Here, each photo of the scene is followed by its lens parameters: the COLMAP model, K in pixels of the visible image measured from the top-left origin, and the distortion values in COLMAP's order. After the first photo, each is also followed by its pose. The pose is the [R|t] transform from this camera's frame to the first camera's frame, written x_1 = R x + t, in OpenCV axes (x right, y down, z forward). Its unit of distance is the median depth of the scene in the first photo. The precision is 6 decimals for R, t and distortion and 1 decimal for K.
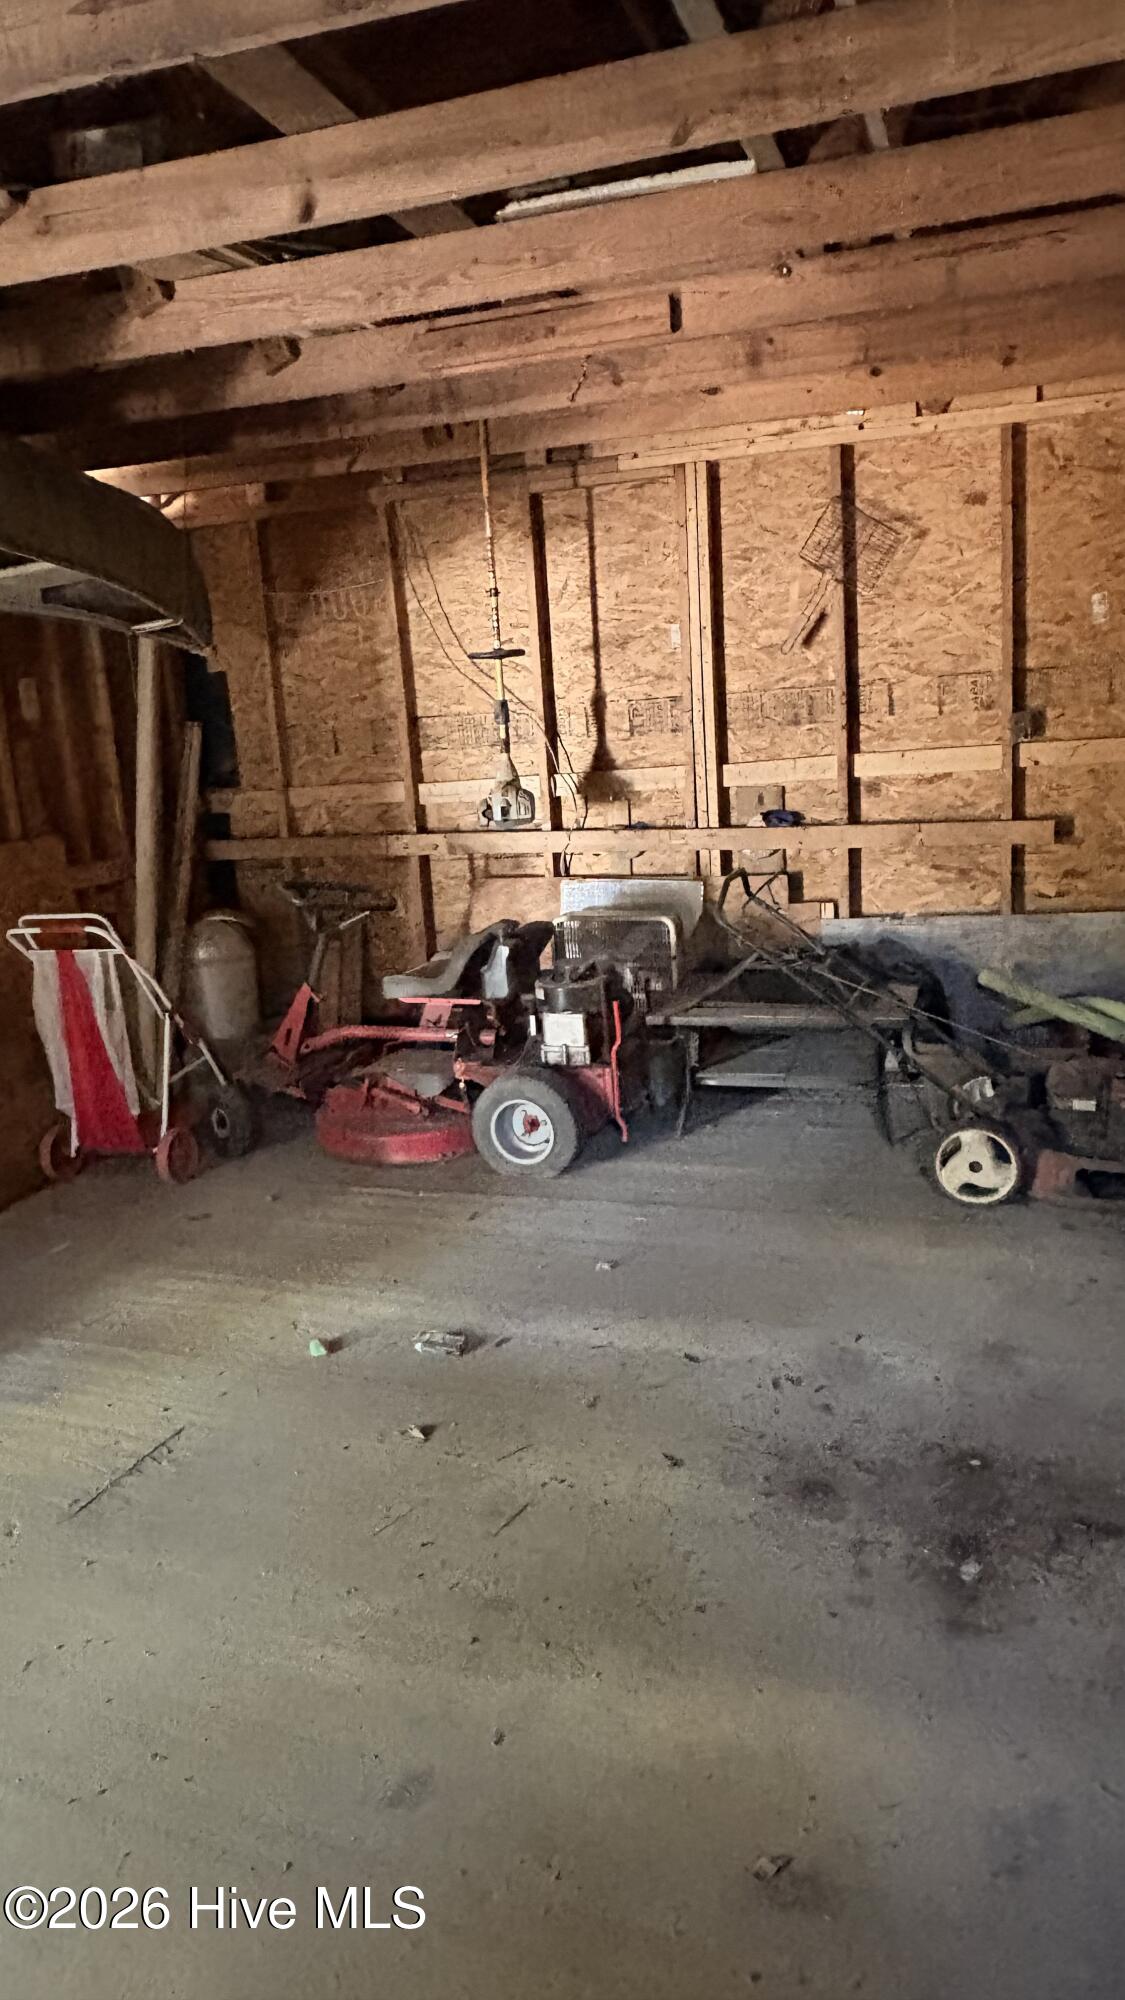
lens RADIAL K [[1356.2, 0, 562.5], [0, 1356.2, 996.6], [0, 0, 1]] dist [0.007787, 0.000531]
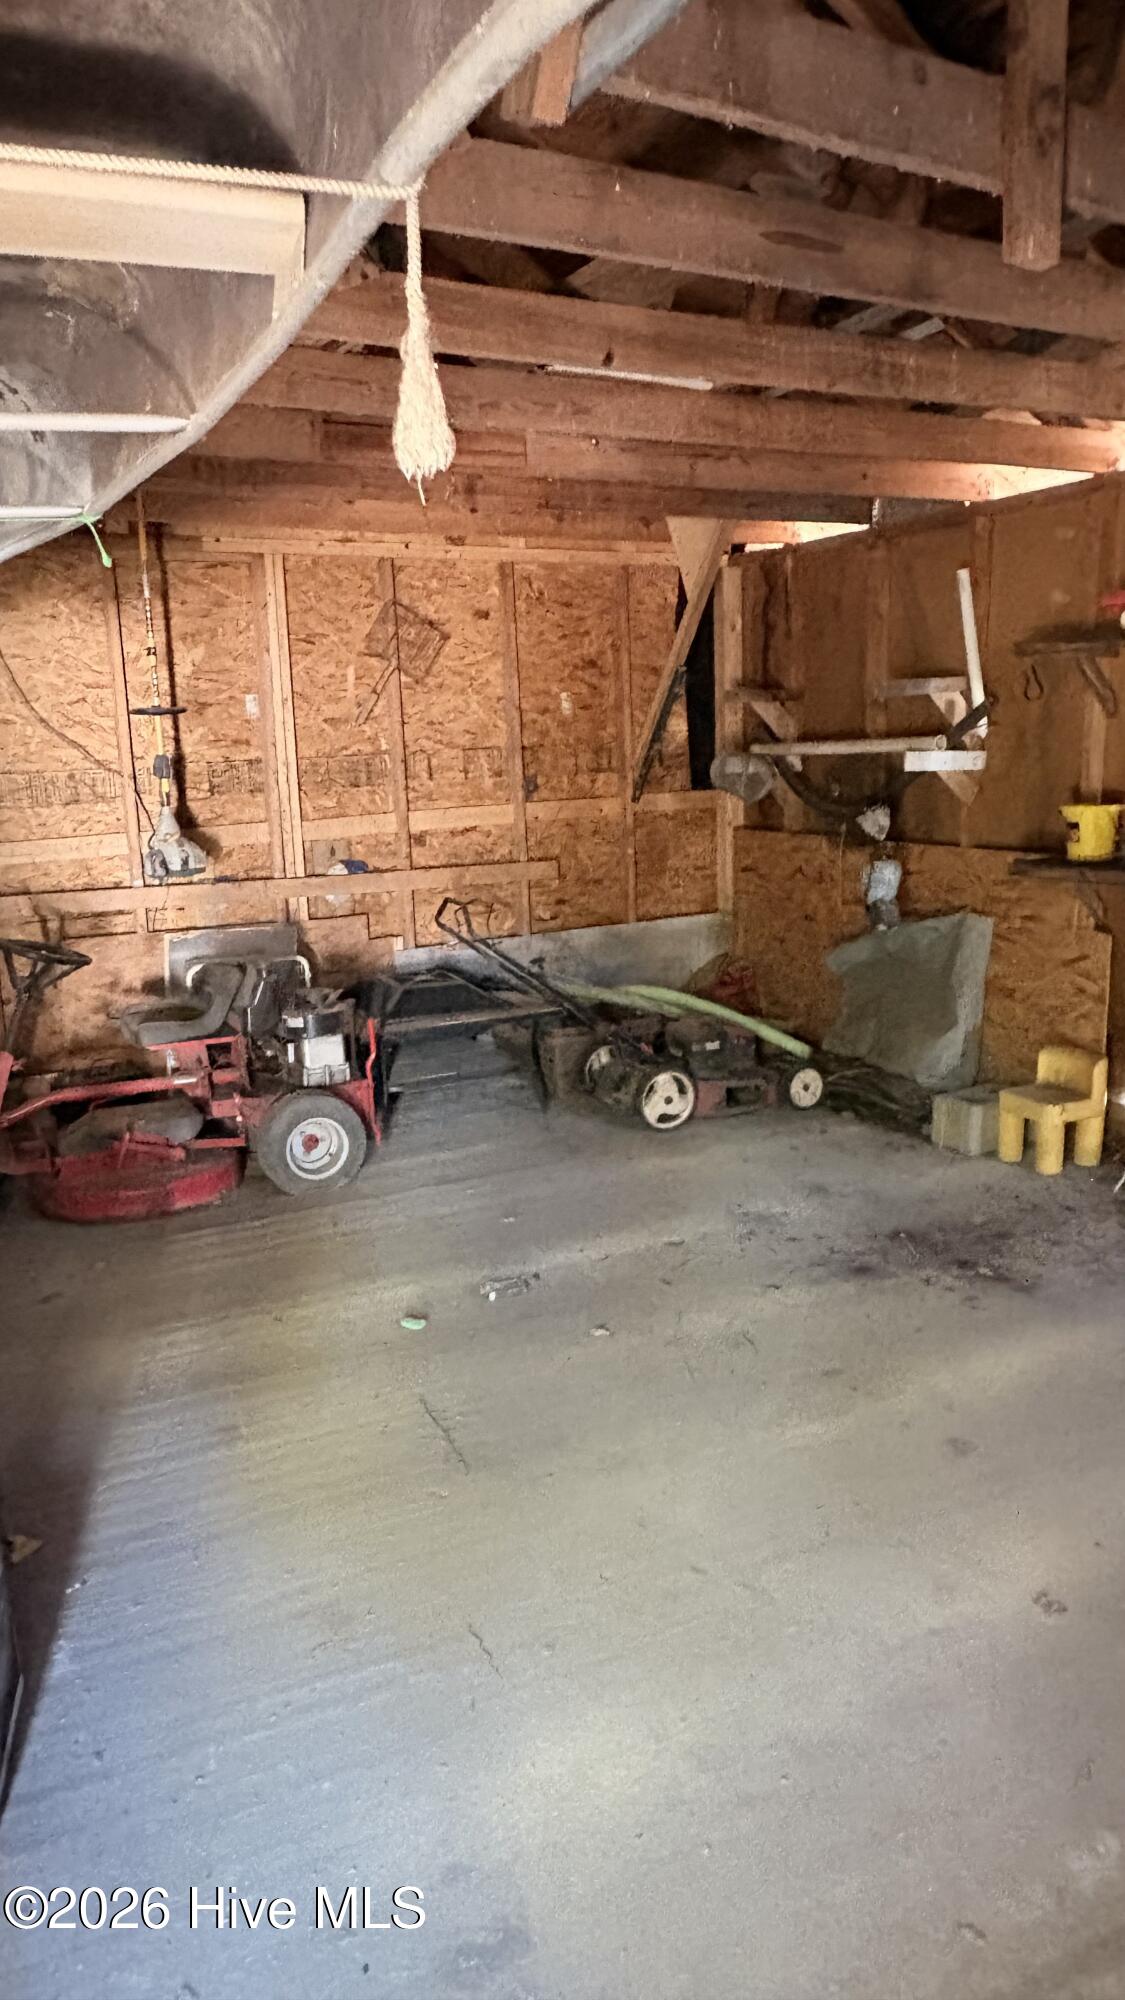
lens RADIAL K [[1356.2, 0, 563.1], [0, 1356.2, 1001.9], [0, 0, 1]] dist [0.007787, 0.000531]
pose [[0.697782, -0.092830, 0.710270, -0.579300], [0.143930, 0.989514, -0.012073, 0.022962], [-0.701701, 0.110653, 0.703826, 0.081352]]
